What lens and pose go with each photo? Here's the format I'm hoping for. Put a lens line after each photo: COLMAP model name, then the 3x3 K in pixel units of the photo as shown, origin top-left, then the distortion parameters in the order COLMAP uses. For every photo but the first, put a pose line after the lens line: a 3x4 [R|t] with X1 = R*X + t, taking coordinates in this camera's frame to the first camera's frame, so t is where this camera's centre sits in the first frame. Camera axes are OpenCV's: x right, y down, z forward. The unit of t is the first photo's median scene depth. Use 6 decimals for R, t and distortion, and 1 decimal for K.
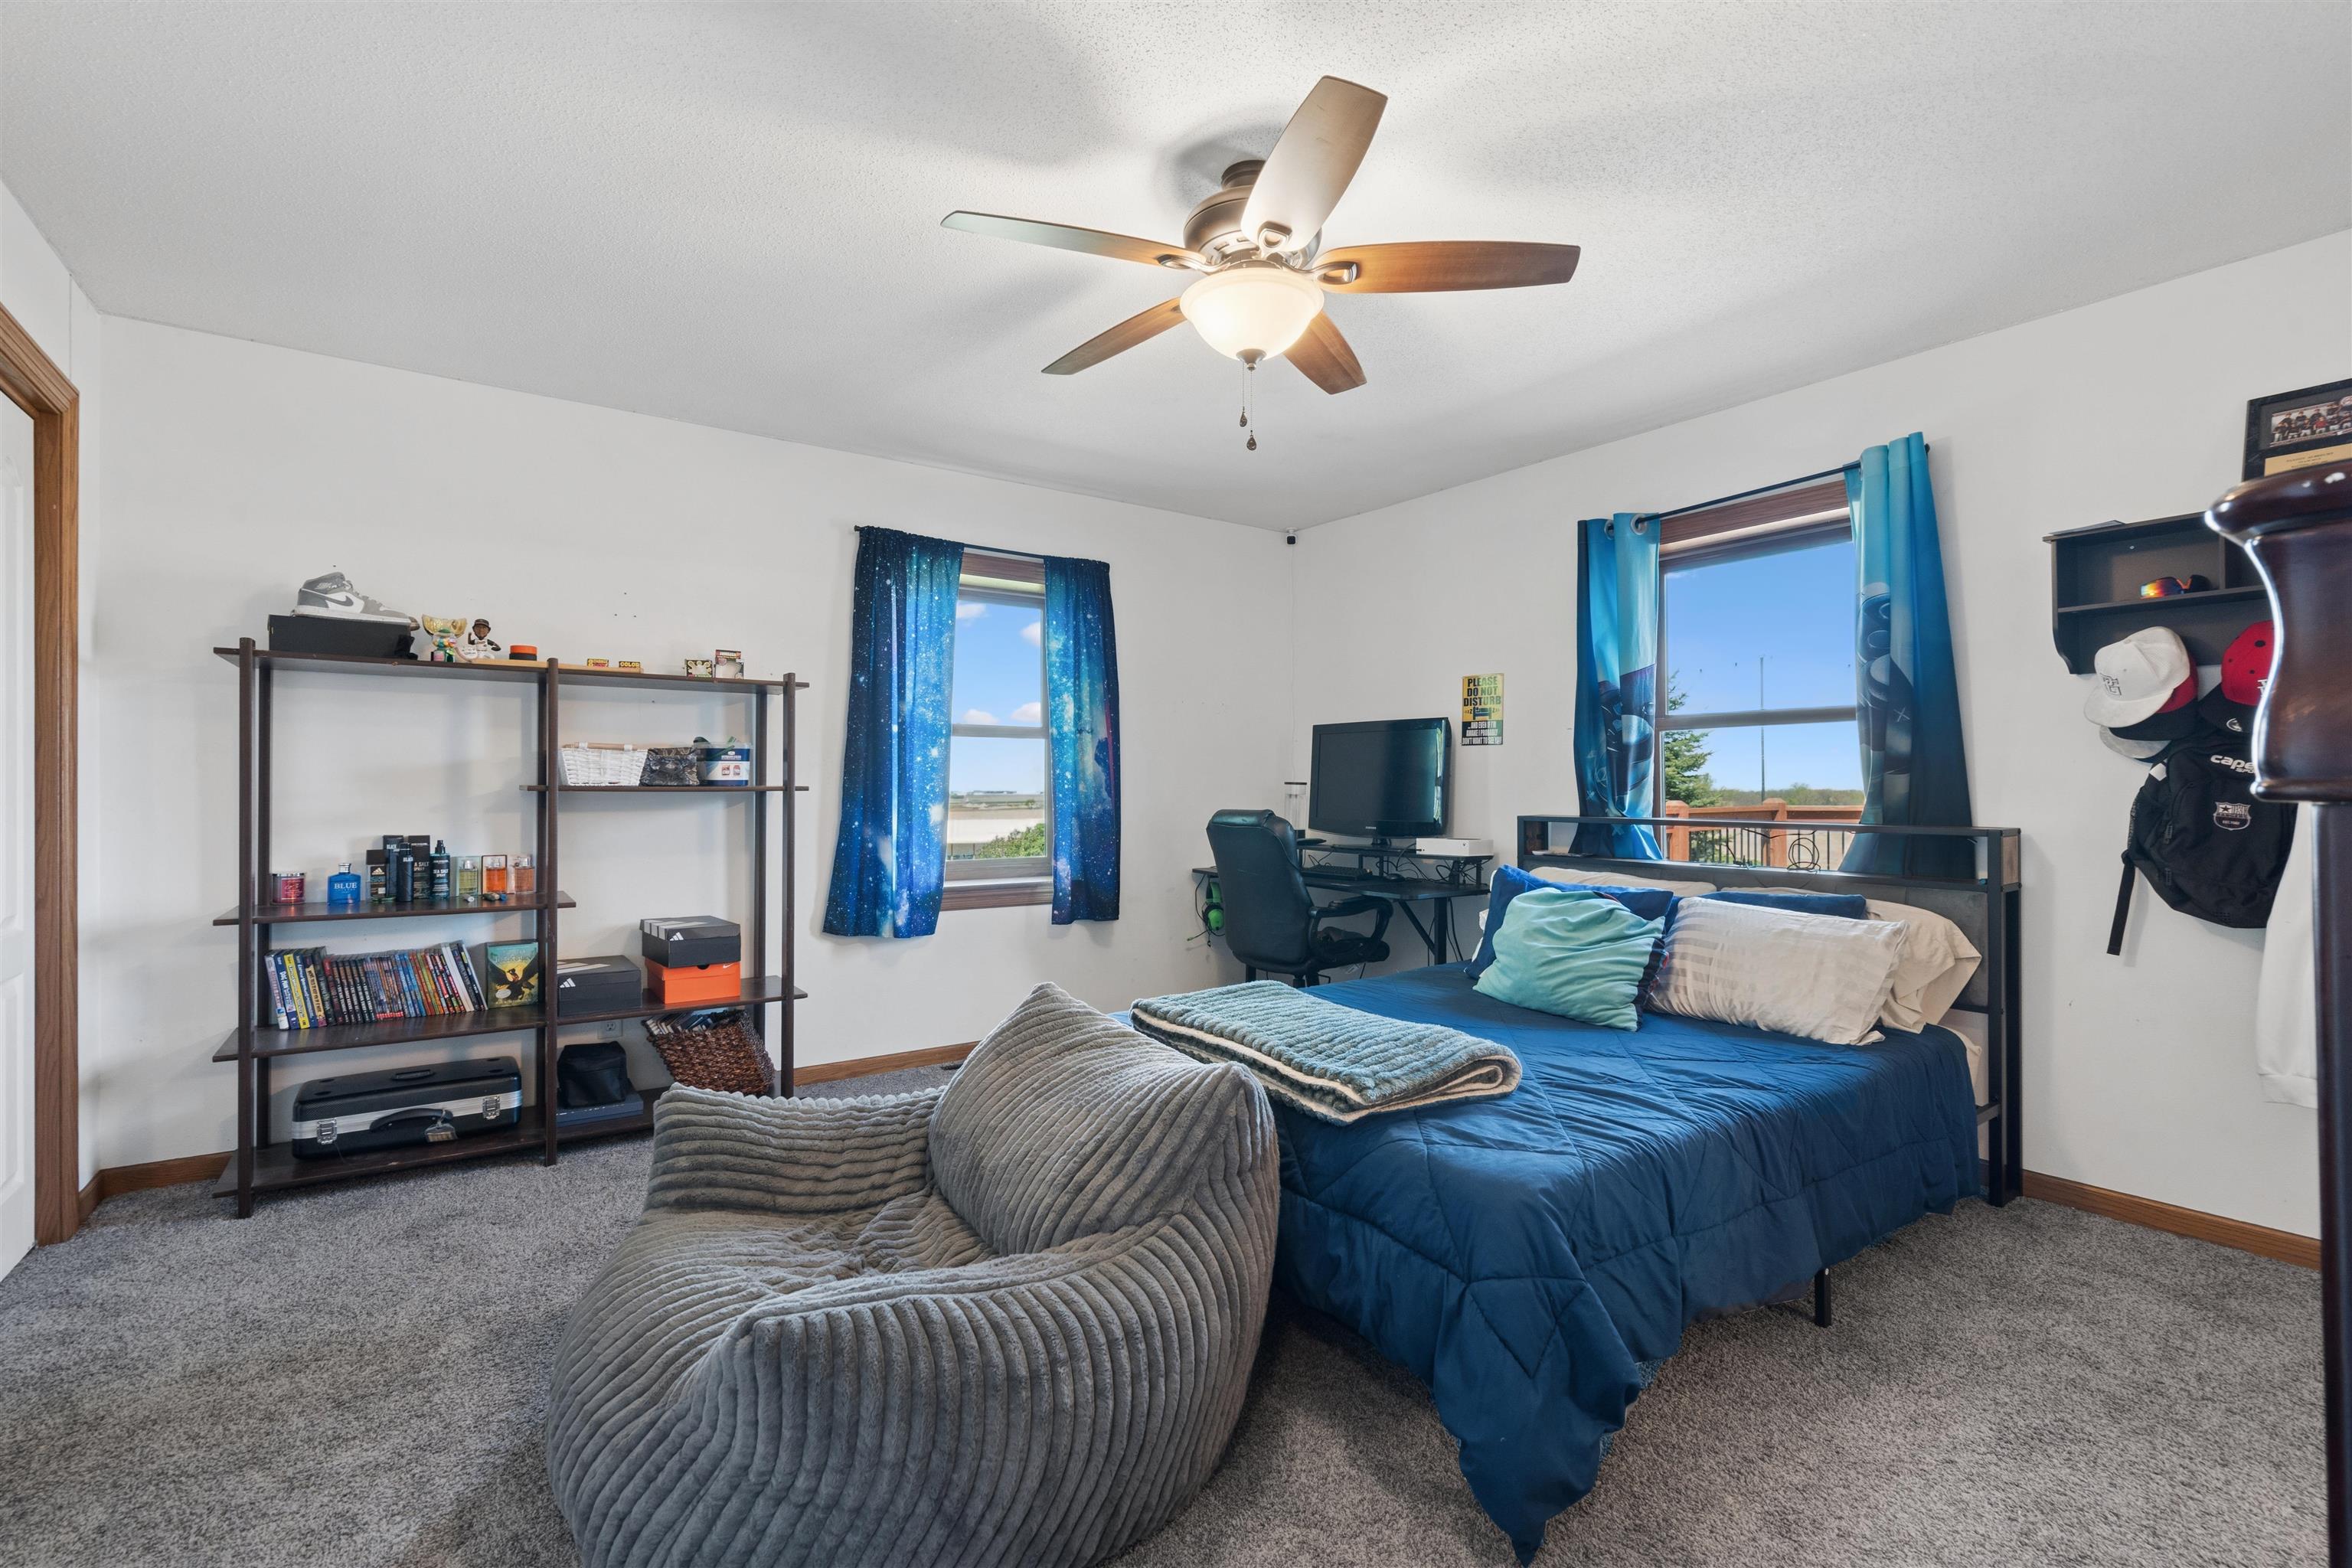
lens RADIAL K [[1065.4, 0, 1180.4], [0, 1065.4, 780.9], [0, 0, 1]] dist [-0.014237, 0.000591]
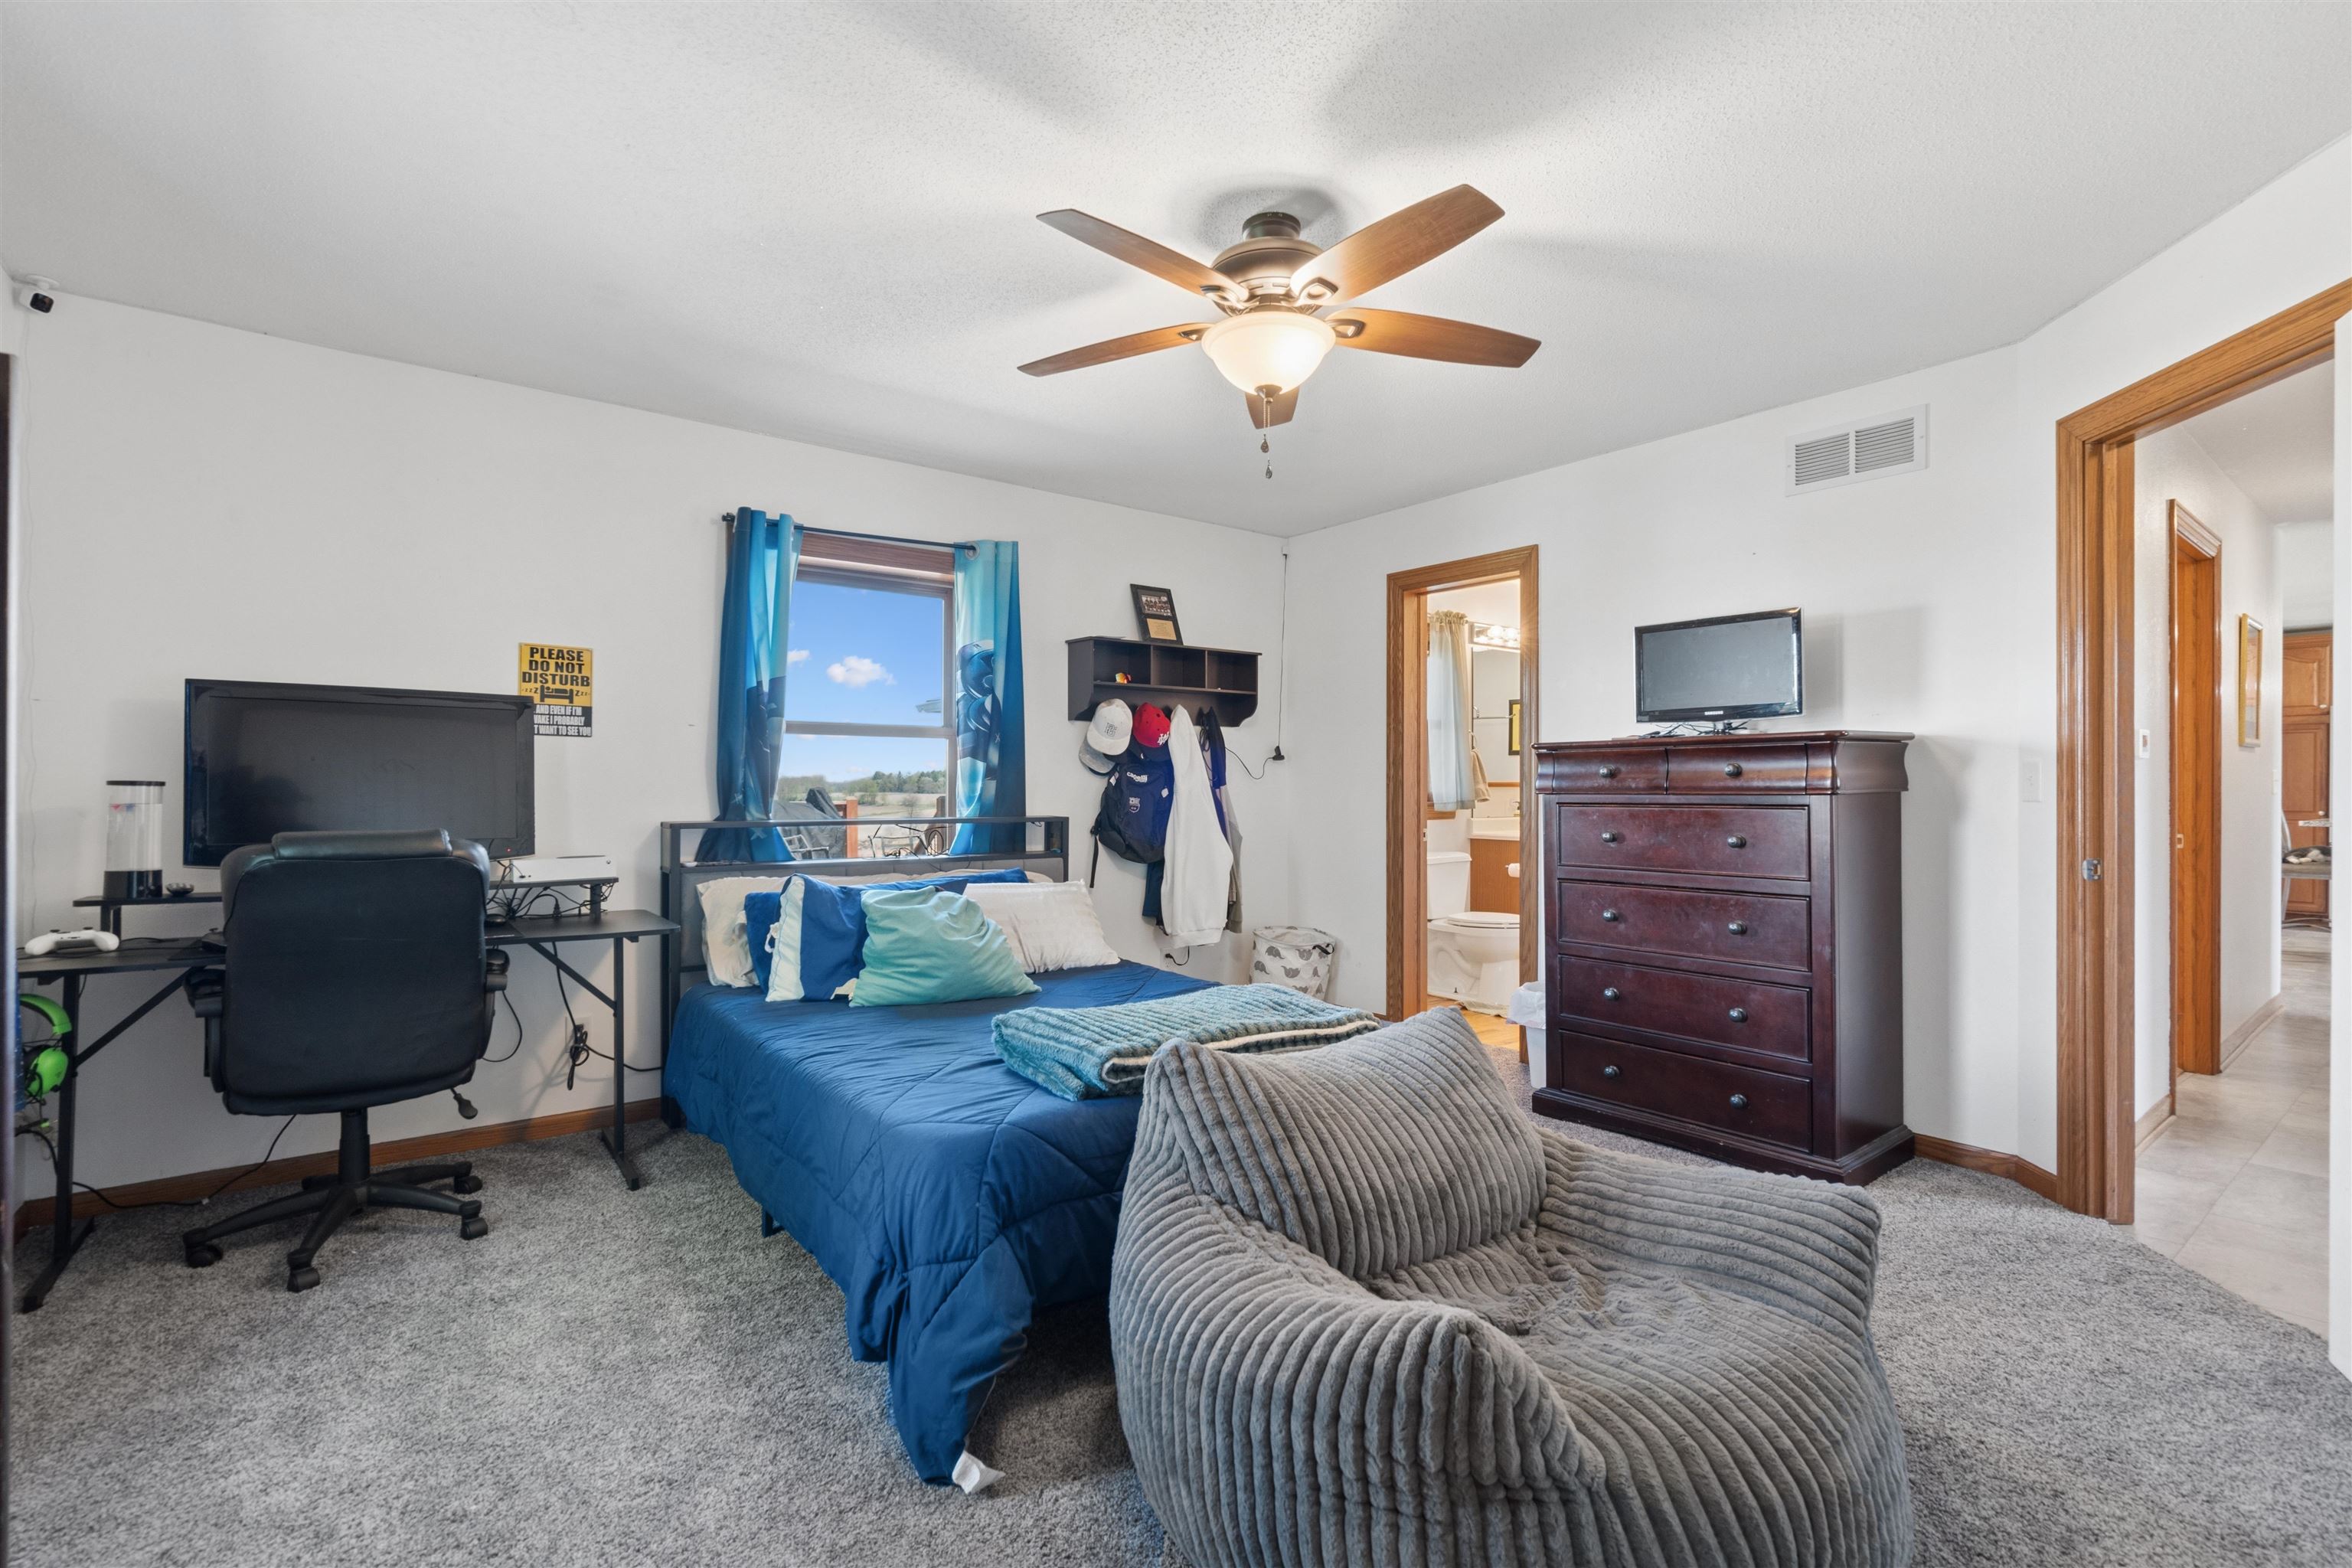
lens RADIAL K [[1065.4, 0, 1182.5], [0, 1065.4, 793.6], [0, 0, 1]] dist [-0.014237, 0.000591]
pose [[-0.044197, -0.004312, 0.999014, -0.599285], [-0.008026, 0.999960, 0.003961, 0.002875], [-0.998991, -0.007843, -0.044230, 0.673529]]
